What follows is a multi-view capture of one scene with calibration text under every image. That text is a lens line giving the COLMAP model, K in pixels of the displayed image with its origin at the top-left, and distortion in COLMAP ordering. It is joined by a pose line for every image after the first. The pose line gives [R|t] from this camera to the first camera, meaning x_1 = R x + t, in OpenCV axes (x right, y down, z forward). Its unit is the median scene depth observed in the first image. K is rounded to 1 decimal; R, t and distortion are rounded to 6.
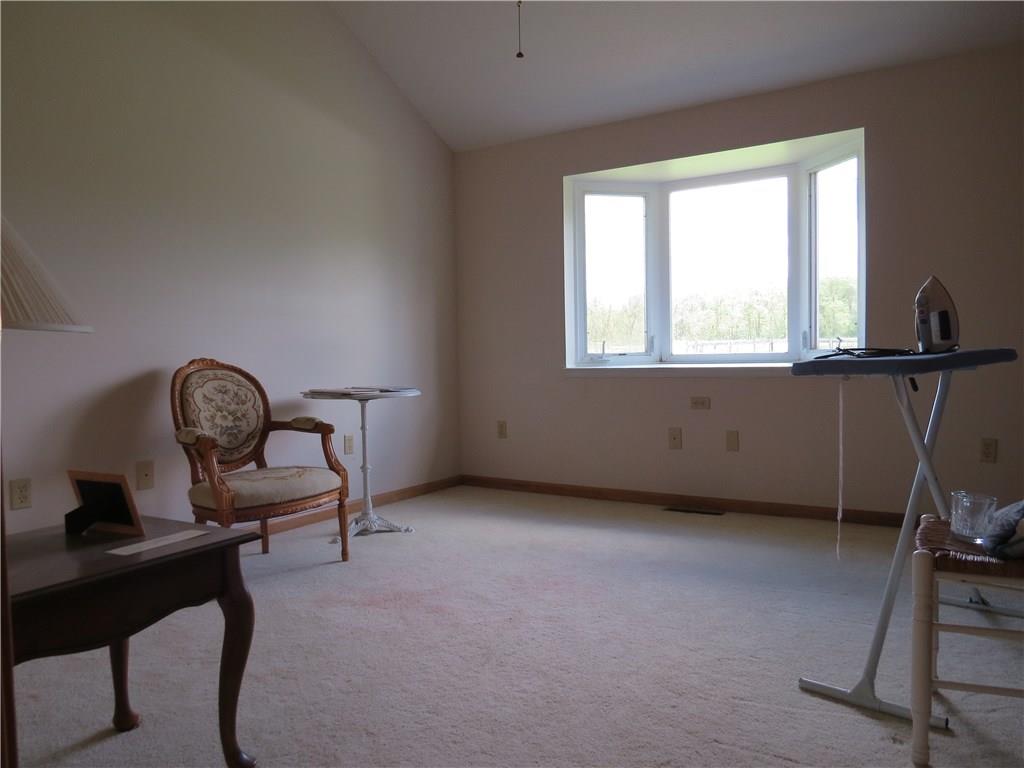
lens RADIAL K [[733.3, 0, 512.0], [0, 733.3, 384.0], [0, 0, 1]] dist [-0.012361, 0.000123]
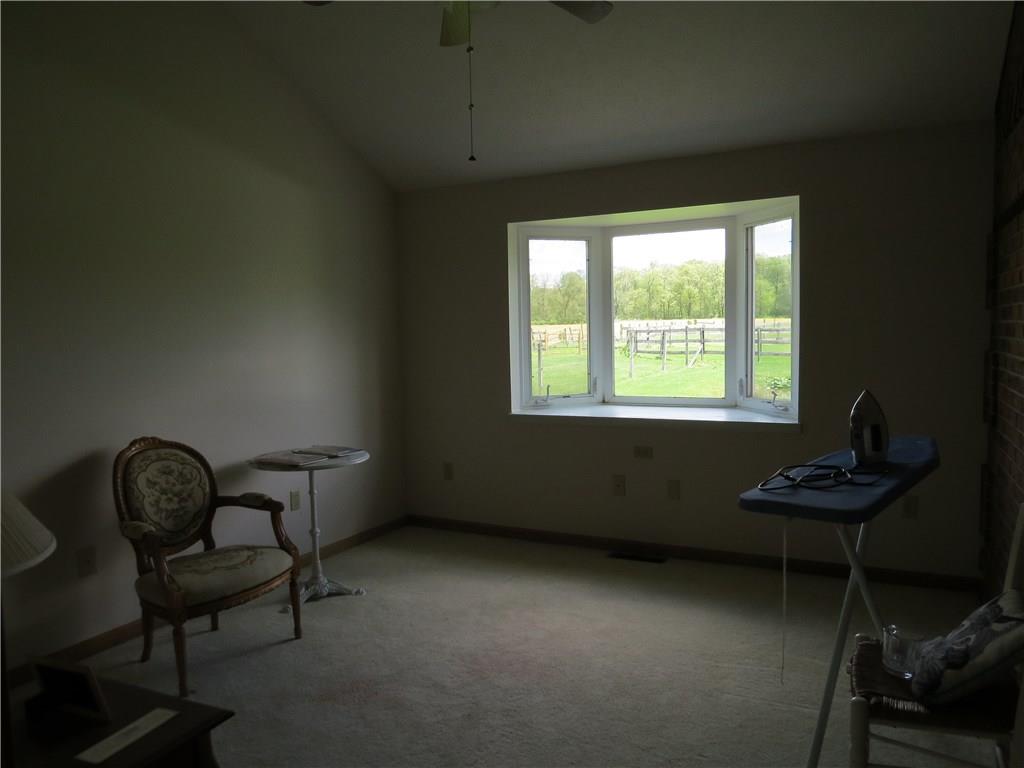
lens RADIAL K [[733.3, 0, 512.0], [0, 733.3, 384.0], [0, 0, 1]] dist [-0.012361, 0.000123]
pose [[0.995944, -0.011228, 0.089271, -0.021618], [0.007767, 0.999208, 0.039029, -0.140315], [-0.089639, -0.038177, 0.995242, -0.008345]]
